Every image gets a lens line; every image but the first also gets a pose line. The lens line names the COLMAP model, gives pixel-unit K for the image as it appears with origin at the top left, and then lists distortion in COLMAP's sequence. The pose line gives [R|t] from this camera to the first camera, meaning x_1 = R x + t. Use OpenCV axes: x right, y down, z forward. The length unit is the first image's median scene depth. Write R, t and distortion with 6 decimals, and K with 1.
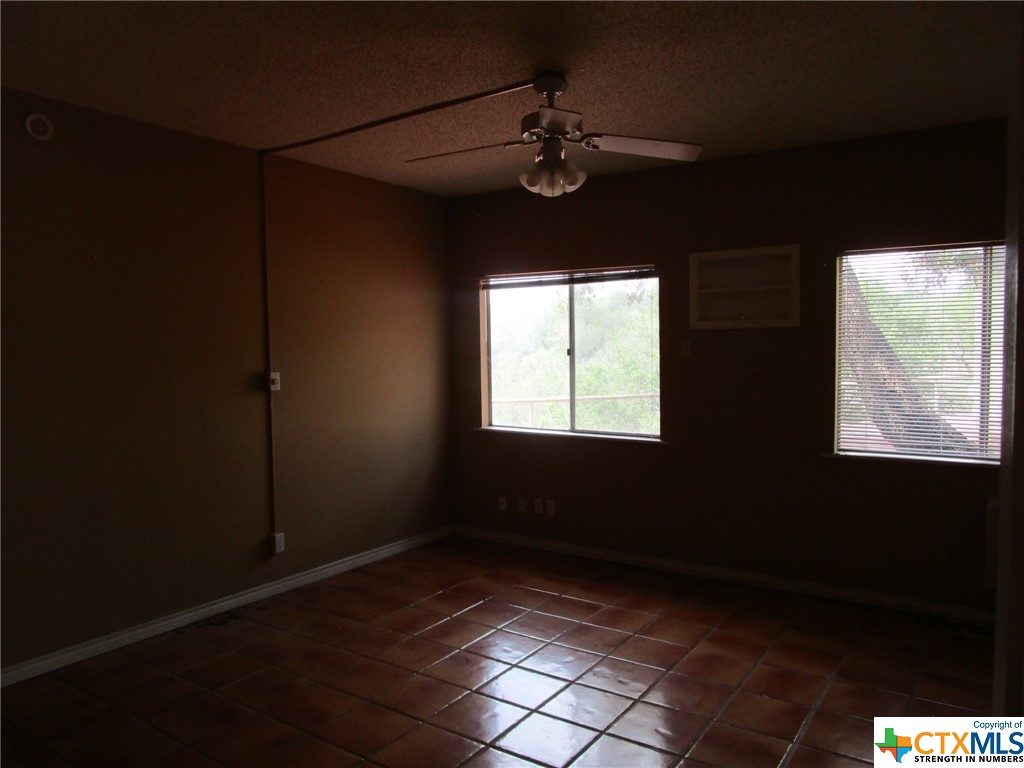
lens RADIAL K [[724.7, 0, 512.0], [0, 724.7, 384.0], [0, 0, 1]] dist [-0.028954, -0.001207]
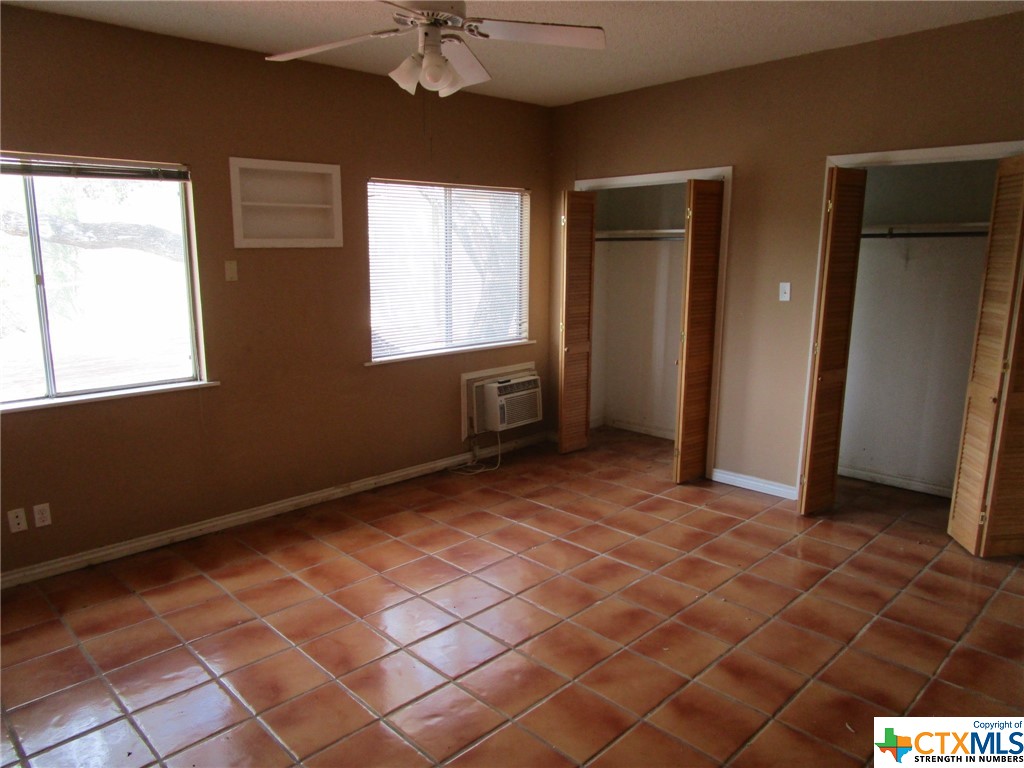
lens RADIAL K [[724.7, 0, 512.0], [0, 724.7, 384.0], [0, 0, 1]] dist [-0.028954, -0.001207]
pose [[0.196375, -0.179943, 0.963876, -0.552669], [0.044218, 0.983642, 0.174625, -0.051871], [-0.979531, 0.008329, 0.201119, 0.508693]]
